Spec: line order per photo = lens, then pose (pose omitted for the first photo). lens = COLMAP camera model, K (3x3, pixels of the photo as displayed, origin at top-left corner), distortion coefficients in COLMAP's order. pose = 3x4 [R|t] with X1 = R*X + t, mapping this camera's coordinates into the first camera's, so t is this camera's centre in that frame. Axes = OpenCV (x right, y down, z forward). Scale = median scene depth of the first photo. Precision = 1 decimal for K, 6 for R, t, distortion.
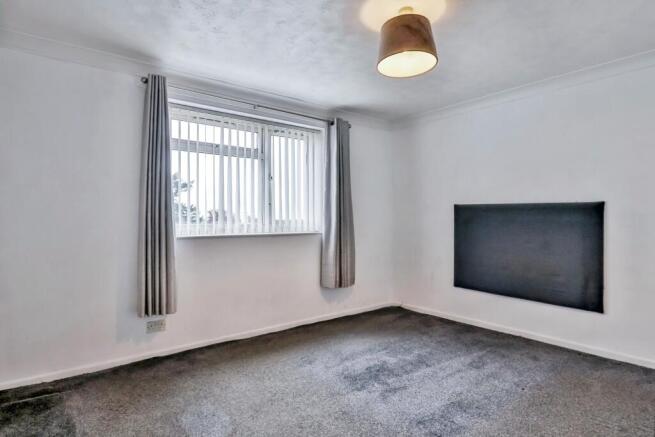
lens RADIAL K [[351.0, 0, 325.6], [0, 351.0, 214.5], [0, 0, 1]] dist [-0.001959, -0.003554]
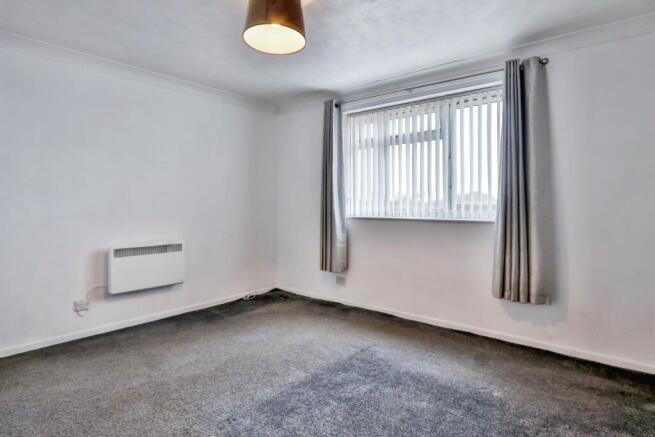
lens RADIAL K [[351.0, 0, 338.9], [0, 351.0, 202.9], [0, 0, 1]] dist [-0.001959, -0.003554]
pose [[0.246180, -0.000553, -0.969224, 0.670836], [0.007674, 0.999970, 0.001379, 0.008753], [0.969194, -0.007777, 0.246177, 0.520170]]
